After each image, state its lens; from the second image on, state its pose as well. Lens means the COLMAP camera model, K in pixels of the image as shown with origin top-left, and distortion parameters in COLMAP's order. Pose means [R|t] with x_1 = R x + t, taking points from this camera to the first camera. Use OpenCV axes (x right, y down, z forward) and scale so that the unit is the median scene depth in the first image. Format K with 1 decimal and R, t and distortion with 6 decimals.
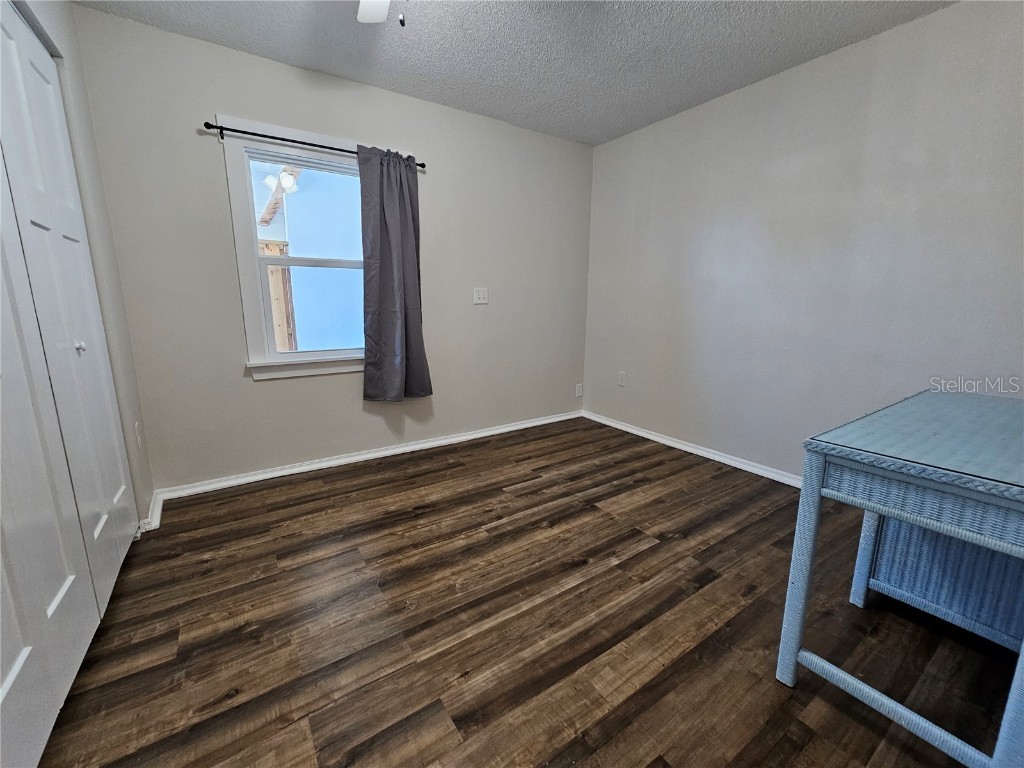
lens RADIAL K [[418.3, 0, 510.6], [0, 418.3, 384.3], [0, 0, 1]] dist [-0.000512, 0.000580]
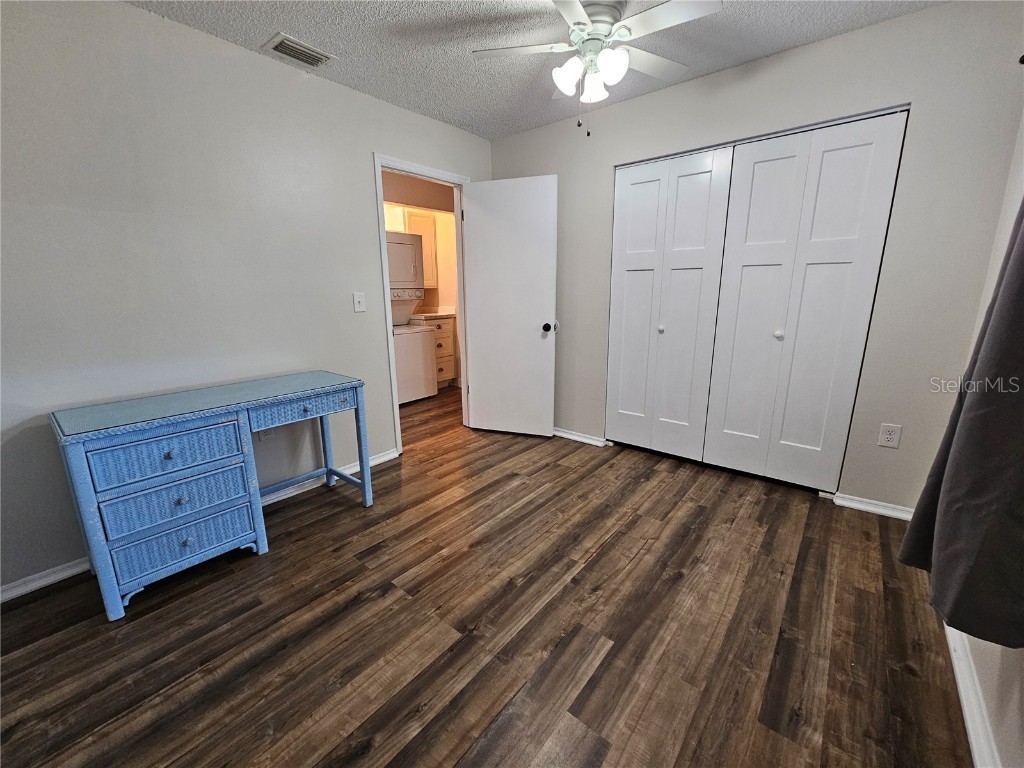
lens RADIAL K [[418.3, 0, 512.6], [0, 418.3, 381.5], [0, 0, 1]] dist [-0.000512, 0.000580]
pose [[-0.956365, 0.072981, -0.282913, 0.318977], [-0.047118, 0.917102, 0.395858, -0.390646], [0.288350, 0.391915, -0.873646, 1.646453]]
